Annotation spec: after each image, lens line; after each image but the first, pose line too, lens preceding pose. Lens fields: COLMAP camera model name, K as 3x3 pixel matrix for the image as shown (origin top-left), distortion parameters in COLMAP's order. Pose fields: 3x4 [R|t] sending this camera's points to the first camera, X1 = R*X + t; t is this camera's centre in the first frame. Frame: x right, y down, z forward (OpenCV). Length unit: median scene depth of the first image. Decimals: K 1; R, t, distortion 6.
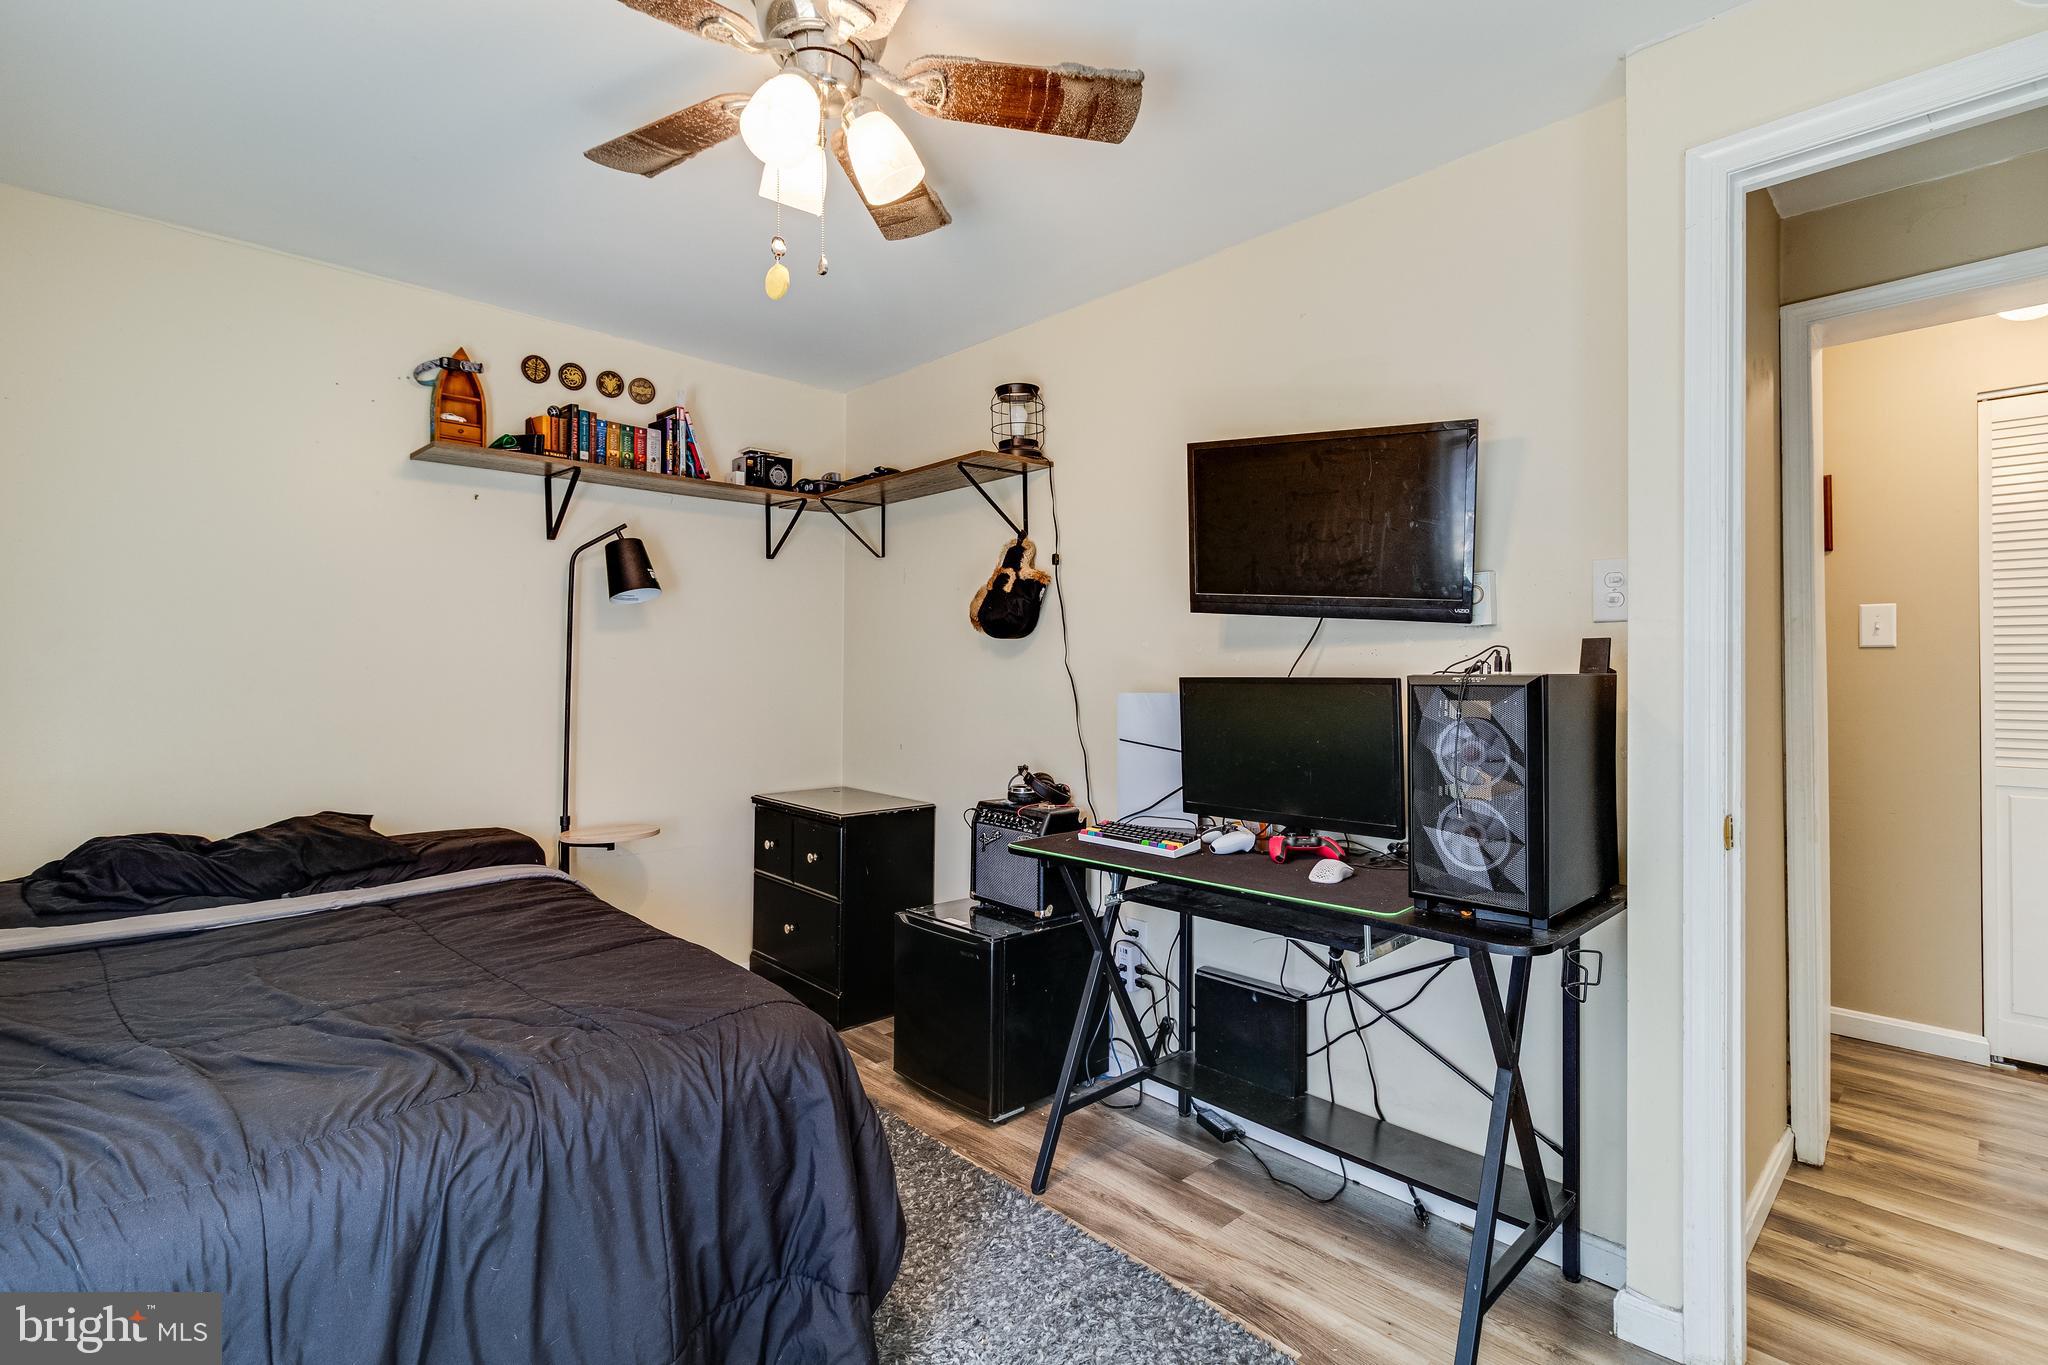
lens RADIAL K [[945.0, 0, 1028.0], [0, 945.0, 671.1], [0, 0, 1]] dist [-0.000499, -0.000029]
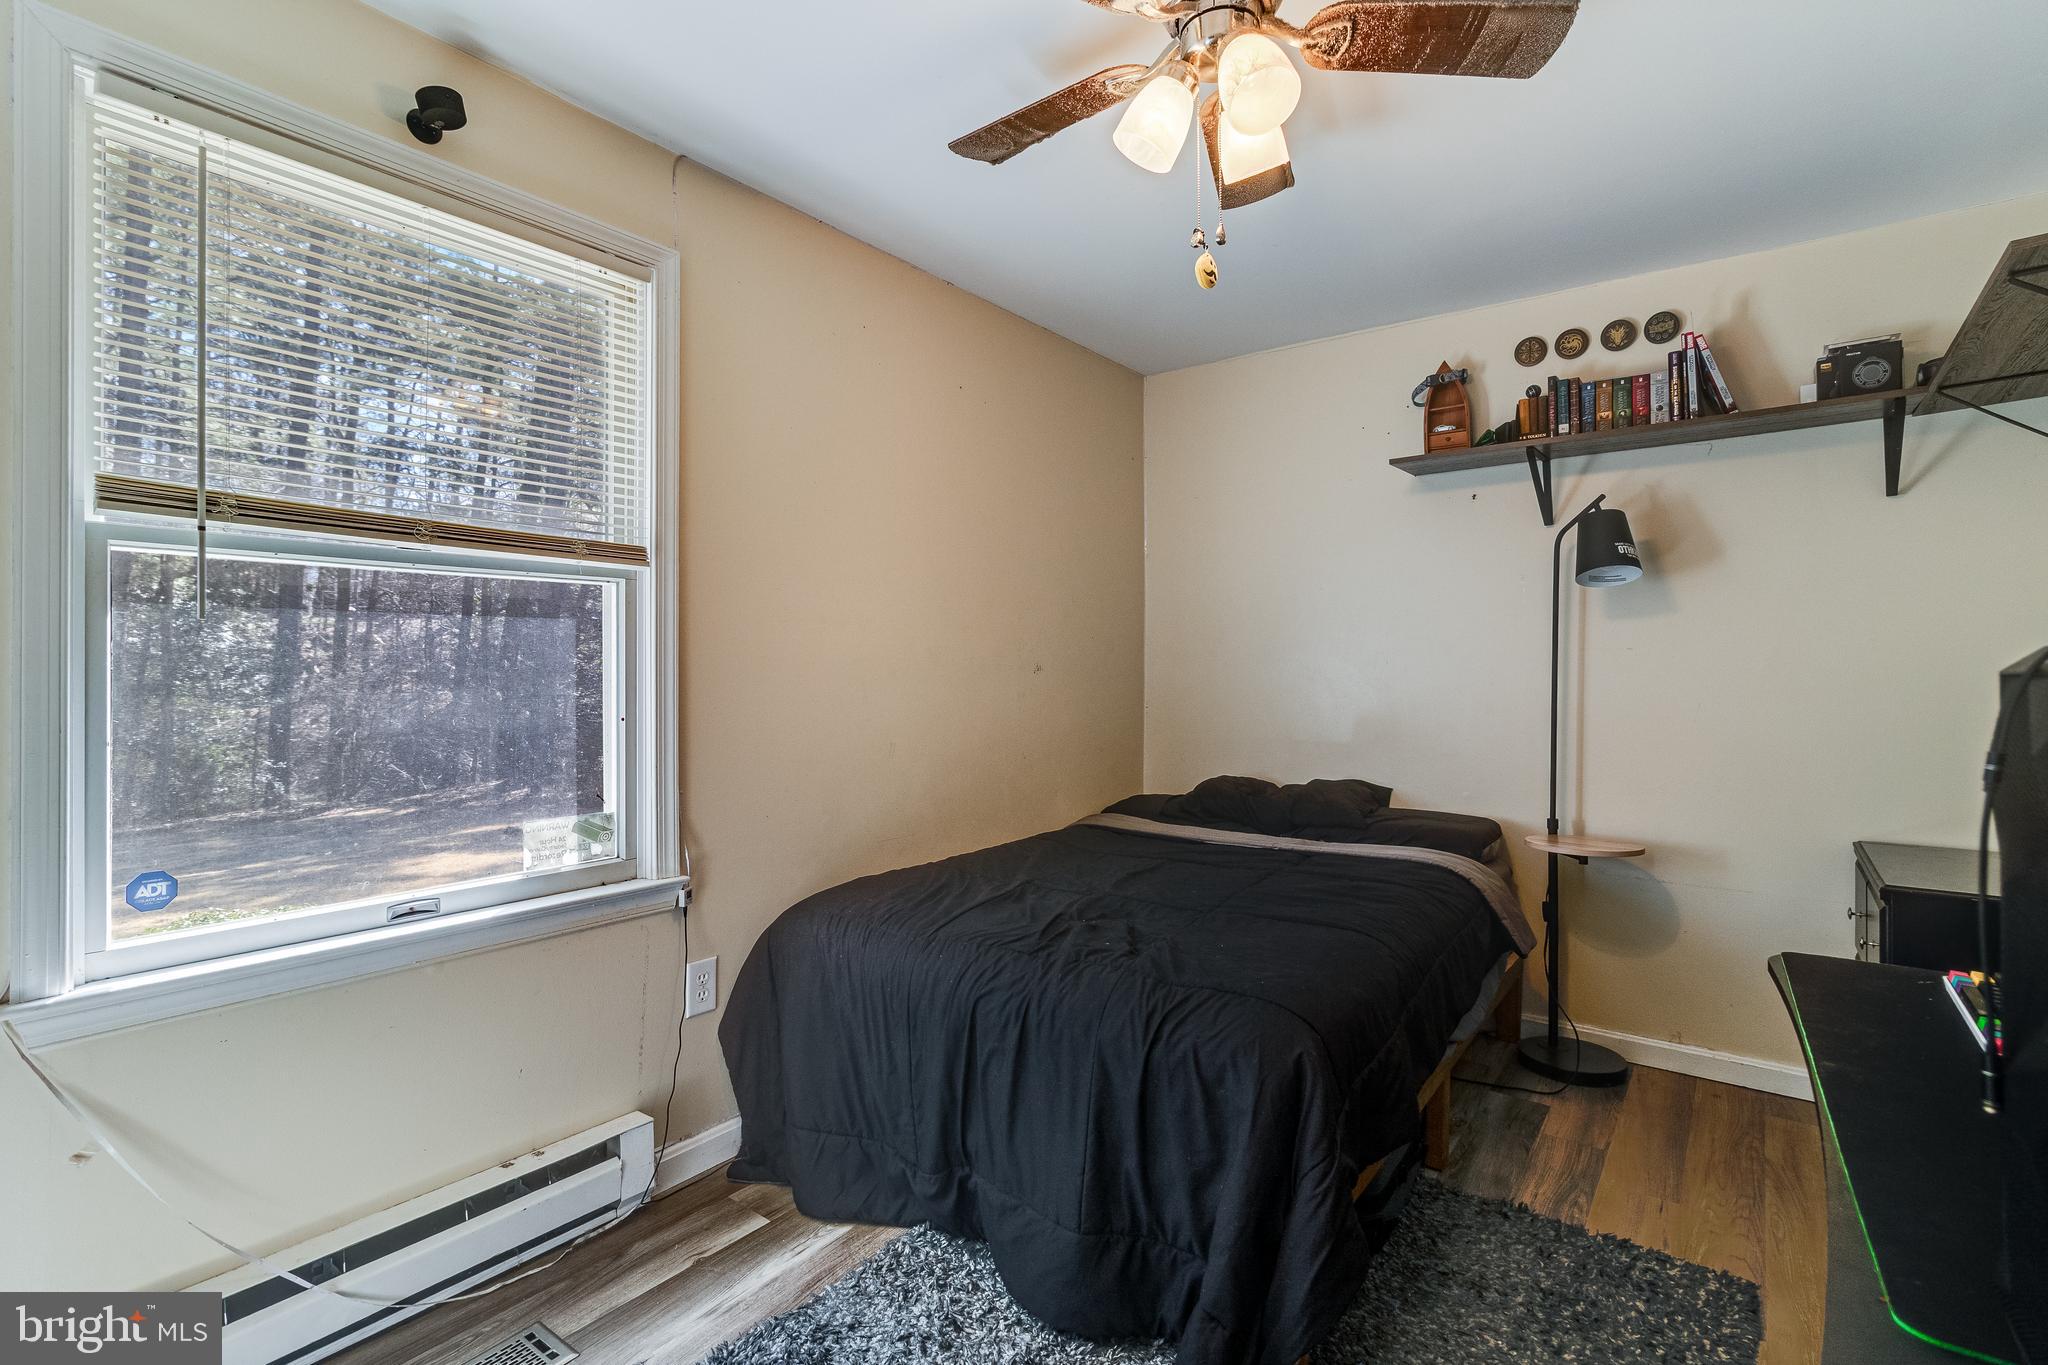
lens RADIAL K [[945.0, 0, 1028.0], [0, 945.0, 671.1], [0, 0, 1]] dist [-0.000499, -0.000029]
pose [[0.144296, 0.000254, -0.989535, 0.357286], [0.000305, 1.000000, 0.000301, 0.007012], [0.989535, -0.000345, 0.144295, 0.345125]]
